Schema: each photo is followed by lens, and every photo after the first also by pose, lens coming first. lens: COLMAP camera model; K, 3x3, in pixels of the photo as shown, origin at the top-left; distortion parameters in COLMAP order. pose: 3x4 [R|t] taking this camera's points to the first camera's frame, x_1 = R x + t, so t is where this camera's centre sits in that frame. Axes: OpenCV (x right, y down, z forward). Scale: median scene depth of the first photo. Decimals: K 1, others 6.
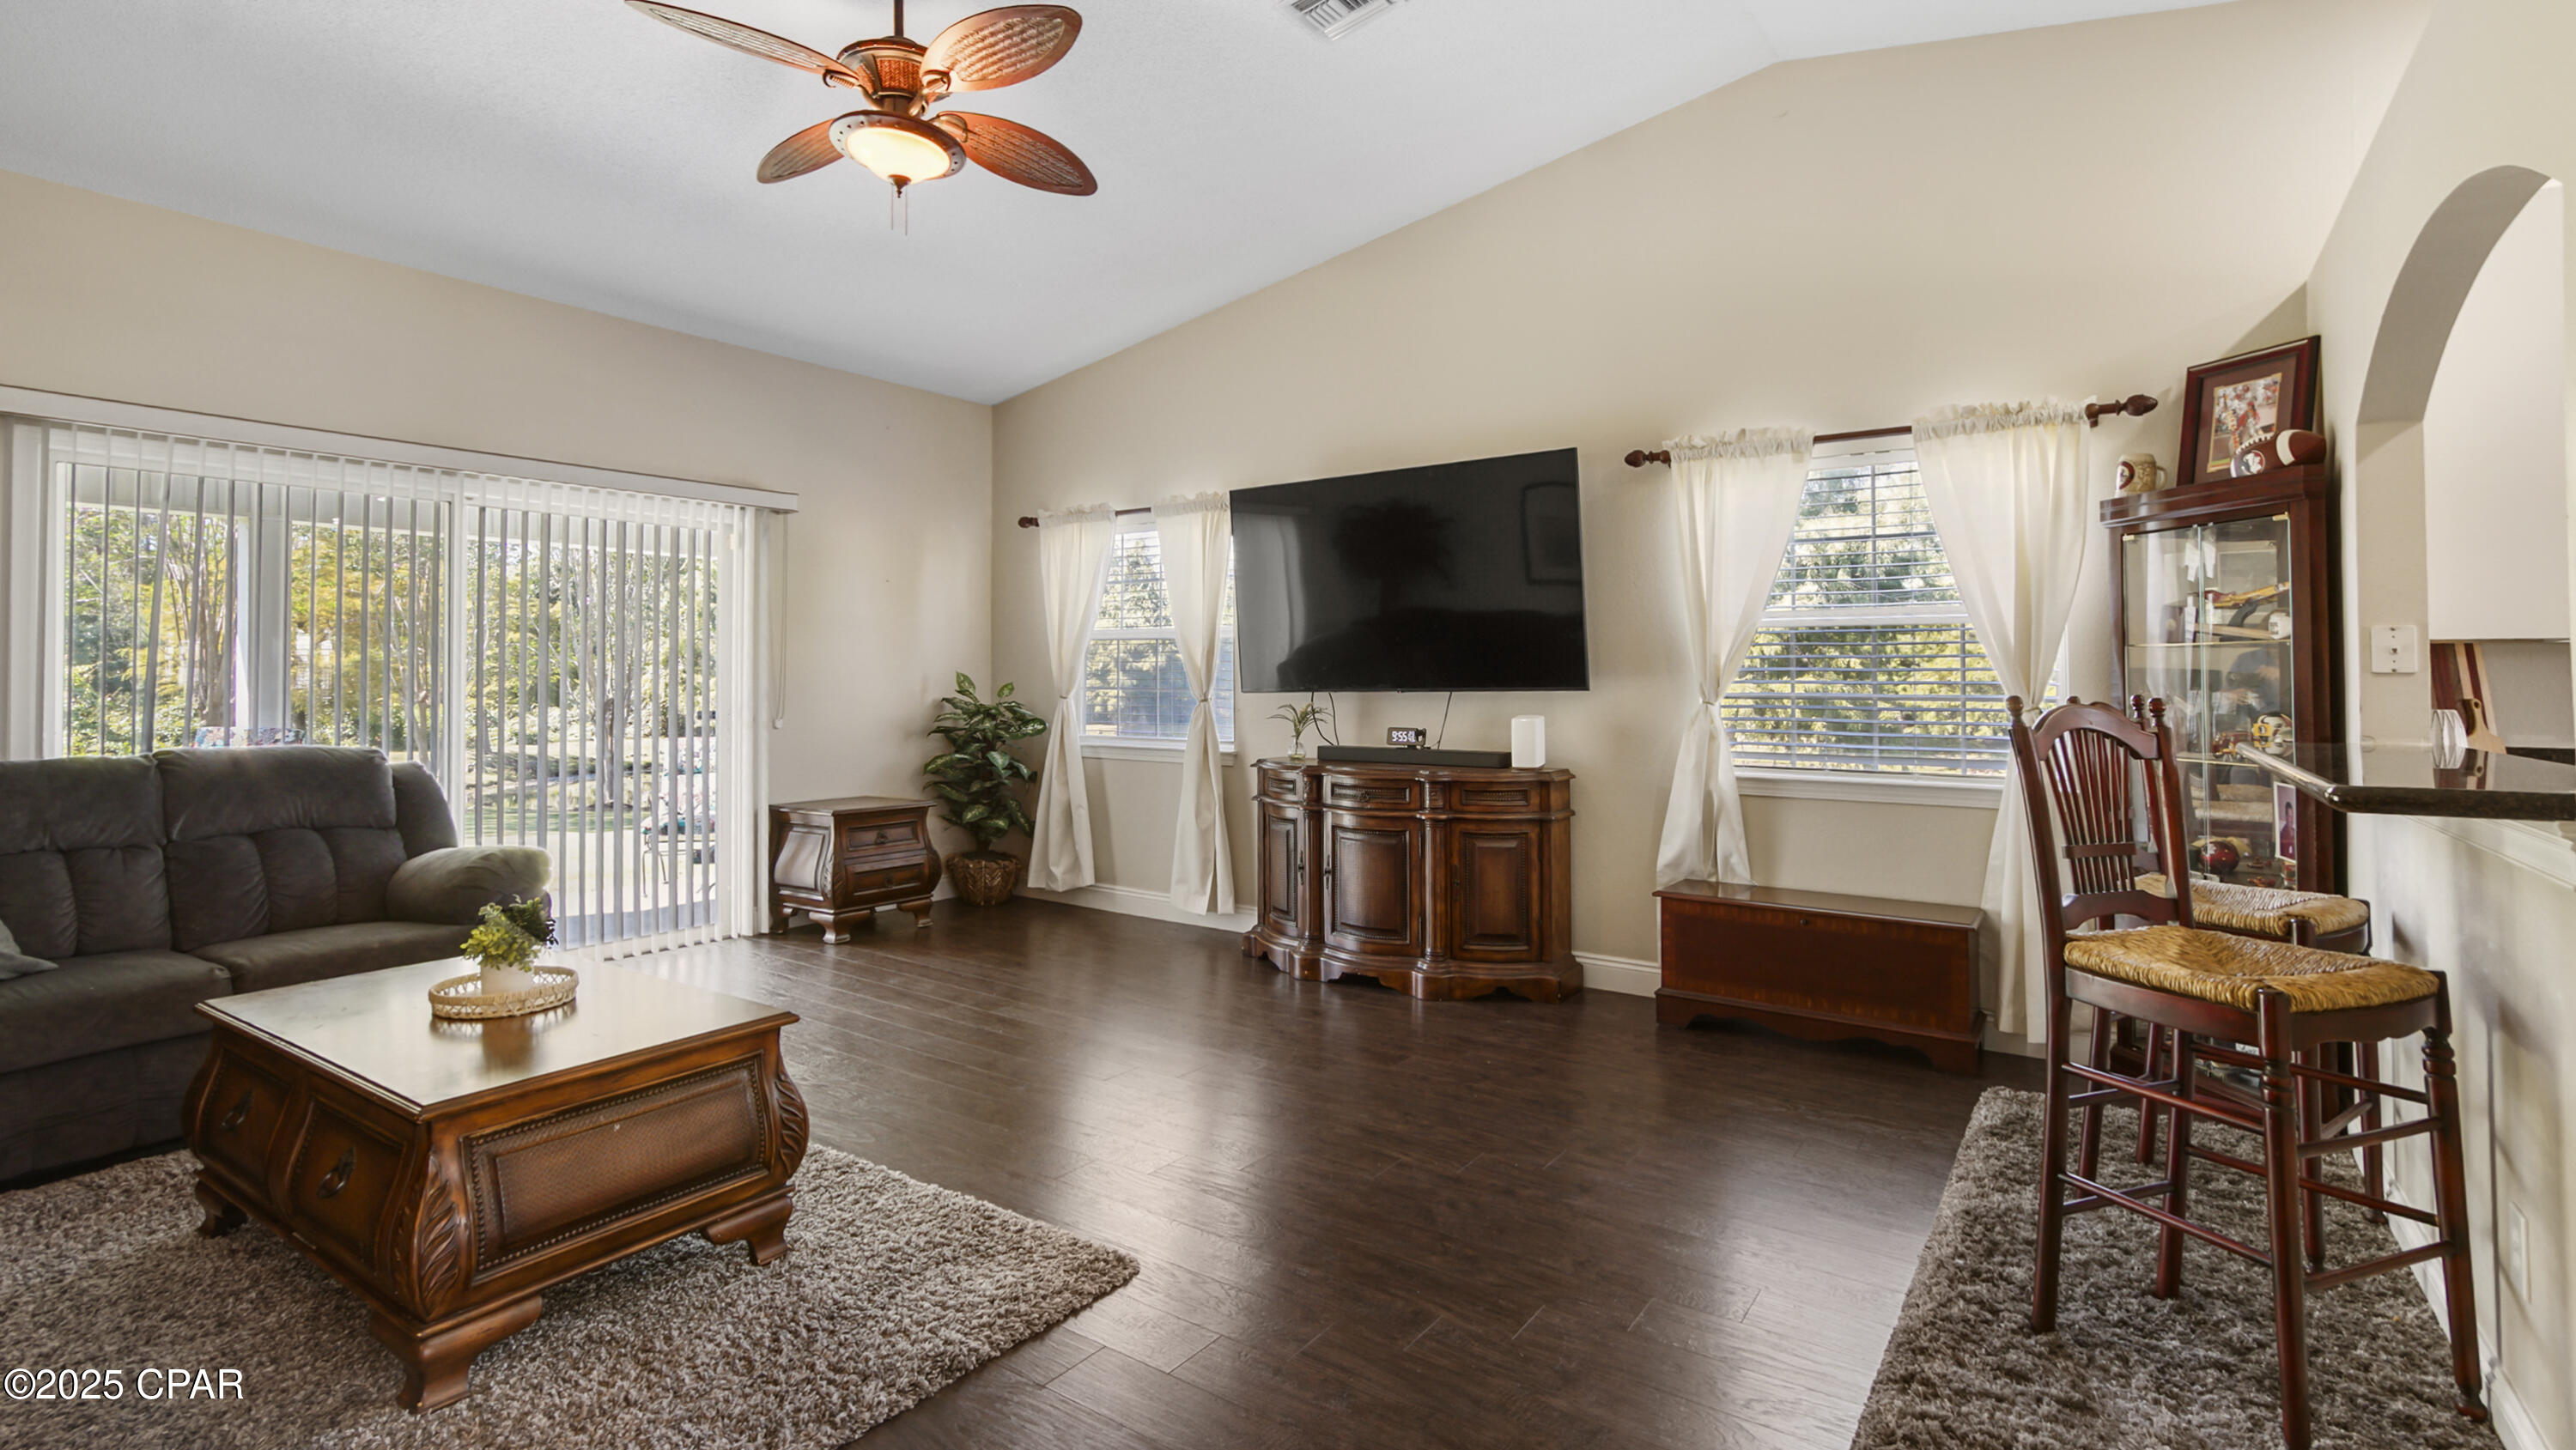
lens RADIAL K [[1198.6, 0, 1229.9], [0, 1198.6, 663.5], [0, 0, 1]] dist [-0.009446, 0.005590]
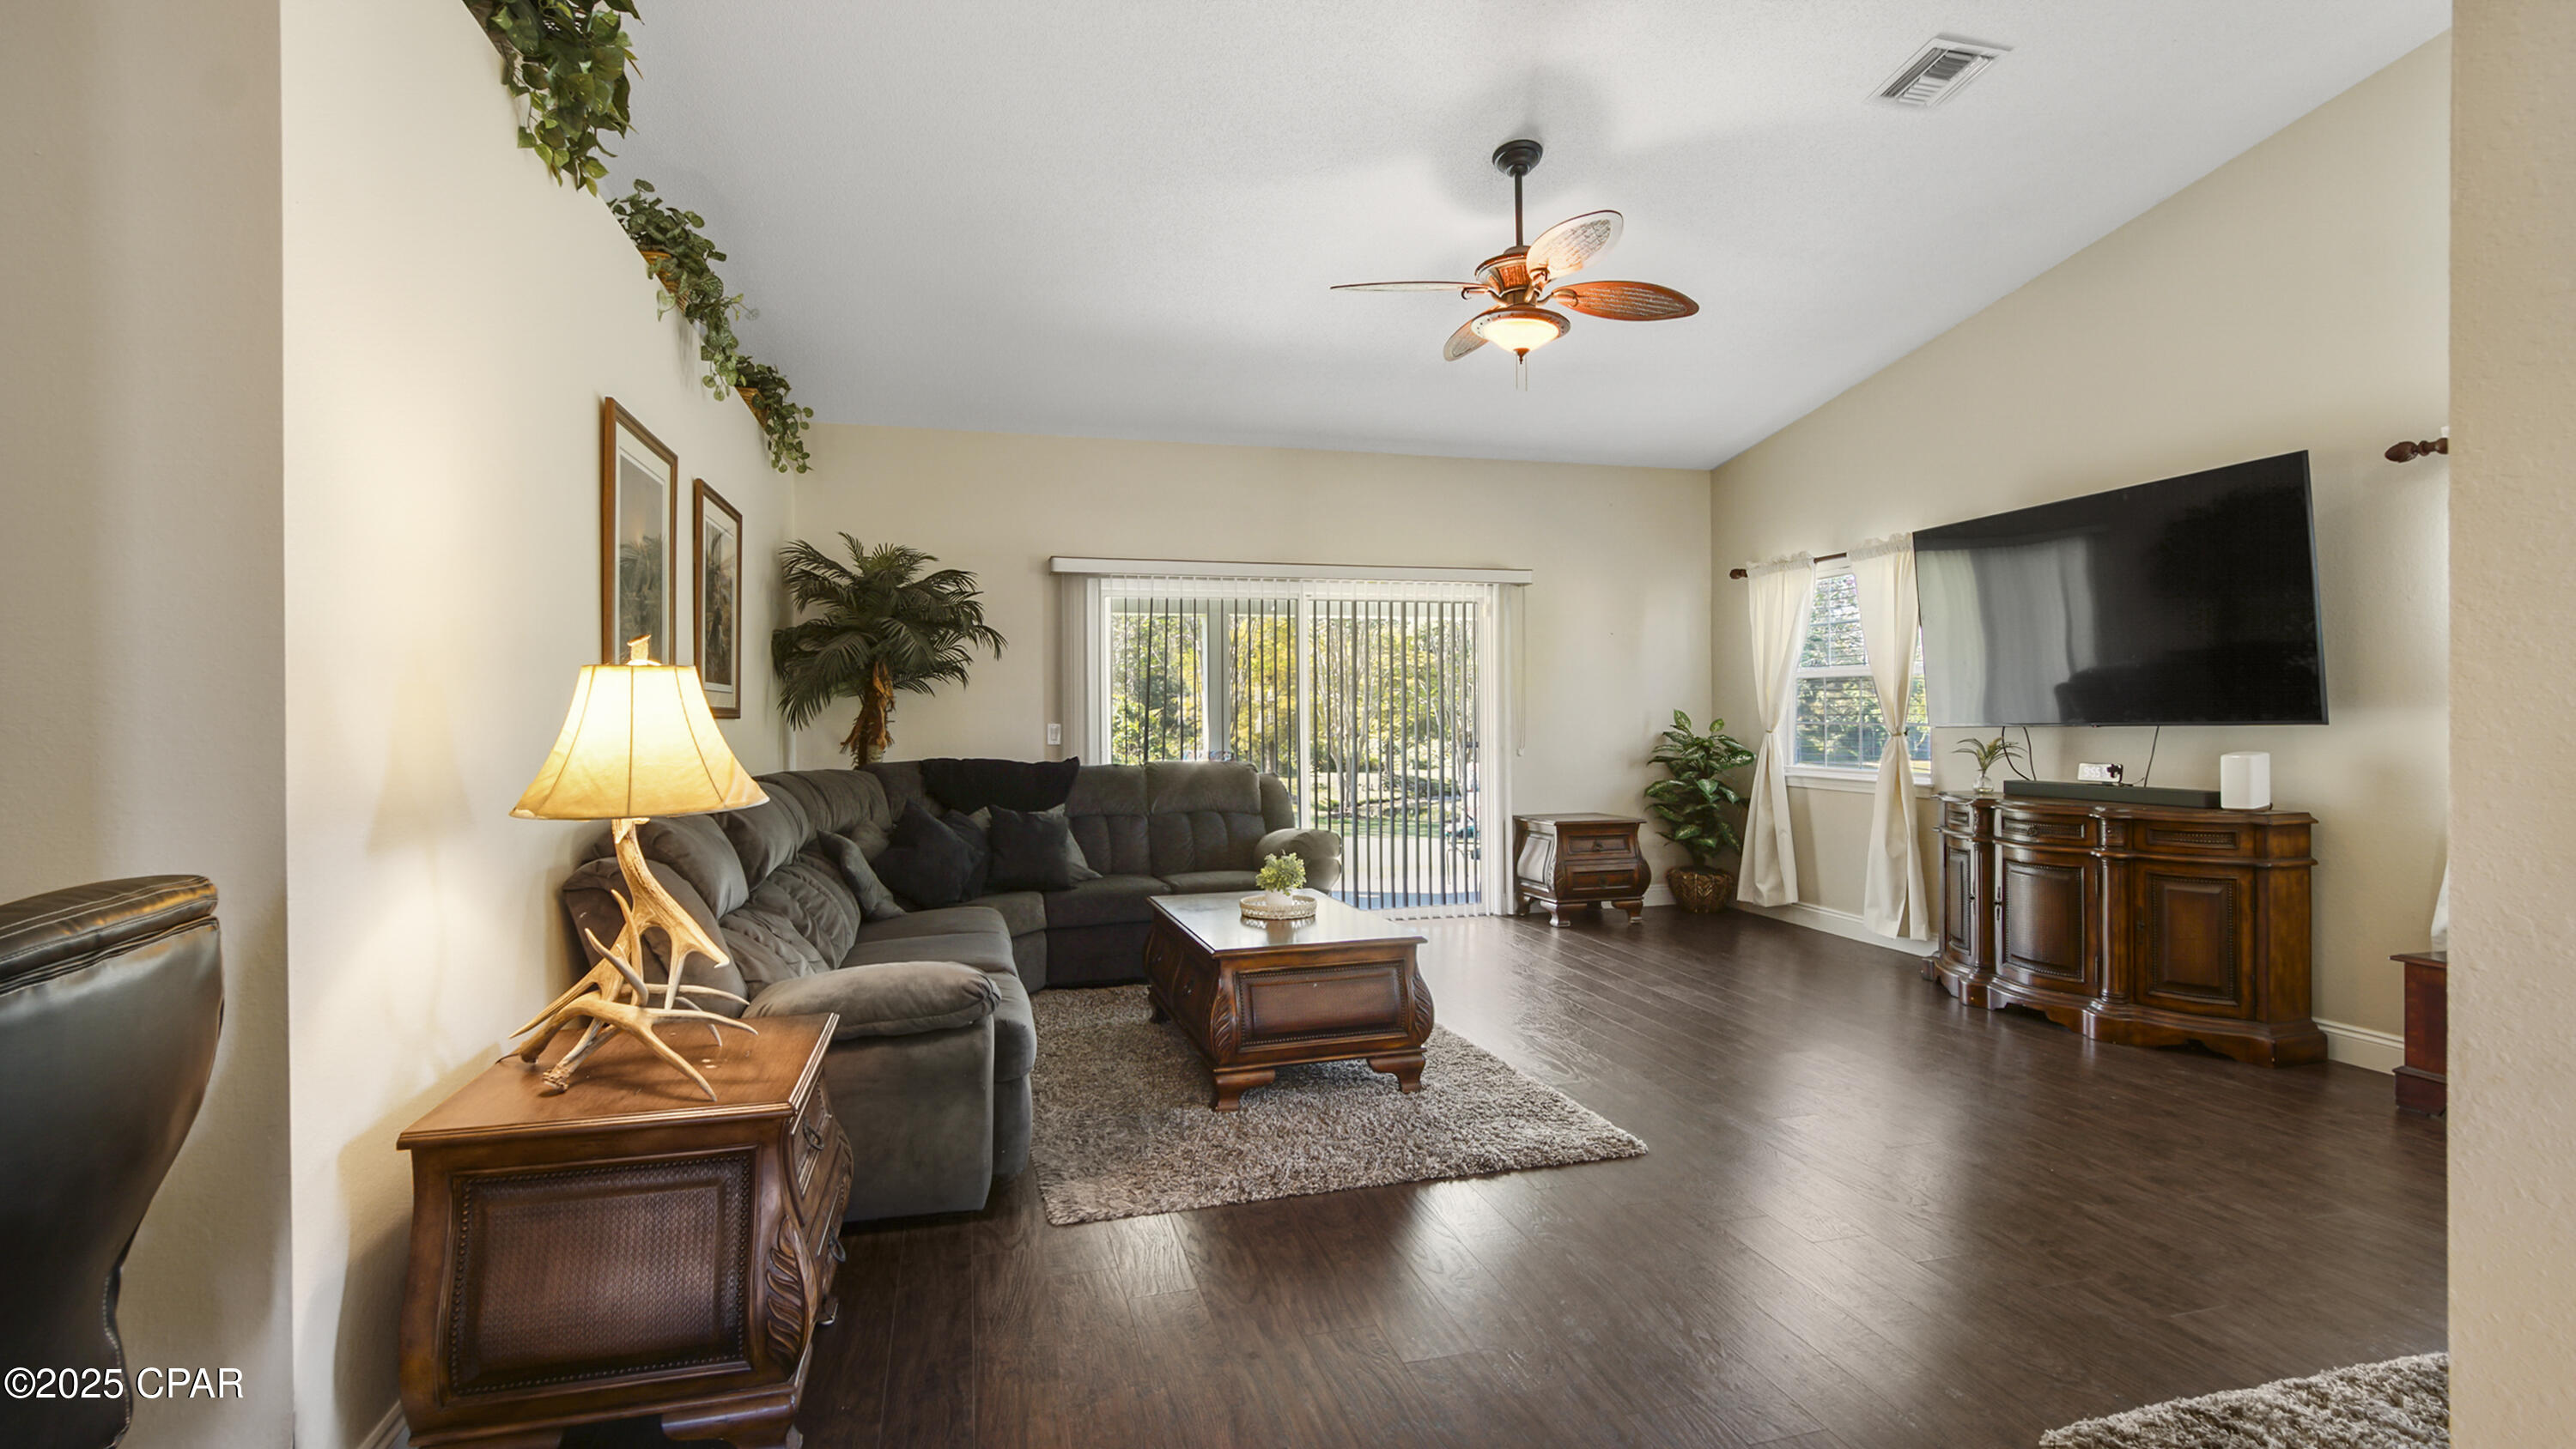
lens RADIAL K [[1139.3, 0, 1275.5], [0, 1139.3, 728.4], [0, 0, 1]] dist [-0.012624, 0.009285]
pose [[0.786181, -0.000388, -0.617996, 0.201995], [0.016116, 0.999673, 0.019874, -0.003363], [0.617786, -0.025584, 0.785930, -0.134313]]
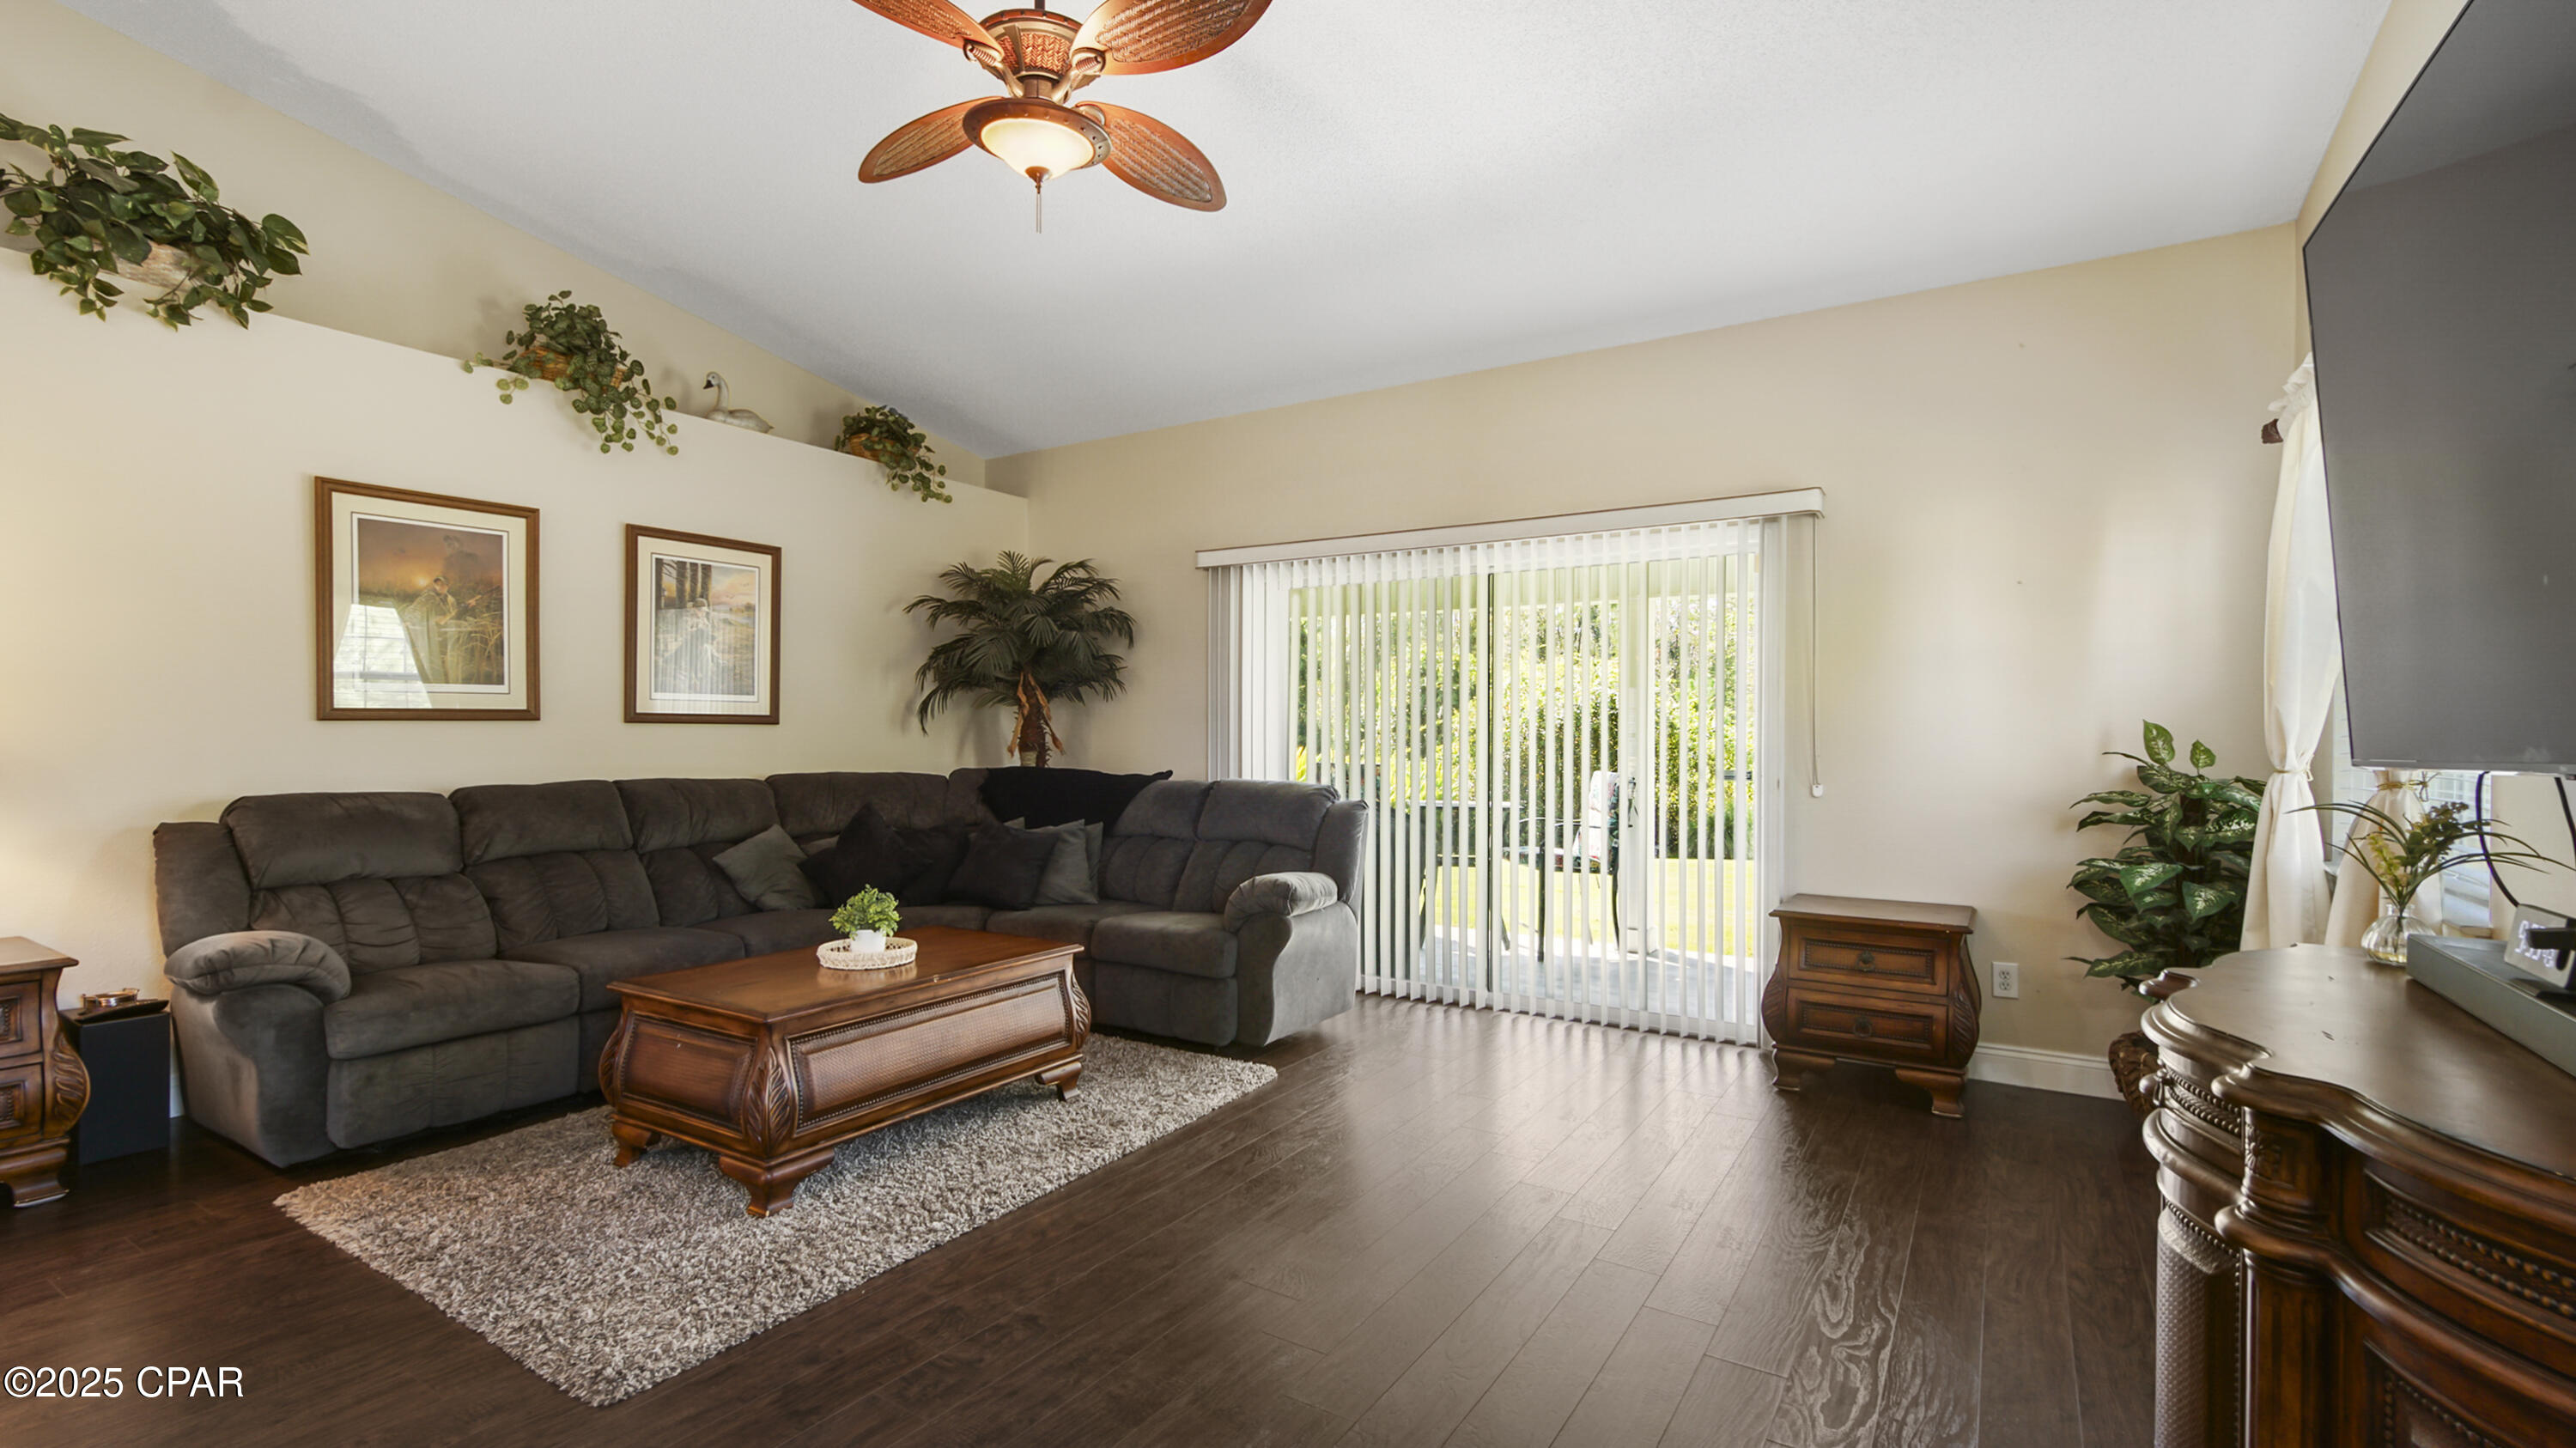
lens RADIAL K [[1139.6, 0, 1269.4], [0, 1139.6, 744.6], [0, 0, 1]] dist [-0.012624, 0.009285]
pose [[0.080974, 0.006826, -0.996693, 0.396651], [0.006528, 0.999951, 0.007379, 0.015801], [0.996695, -0.007104, 0.080926, 0.732890]]
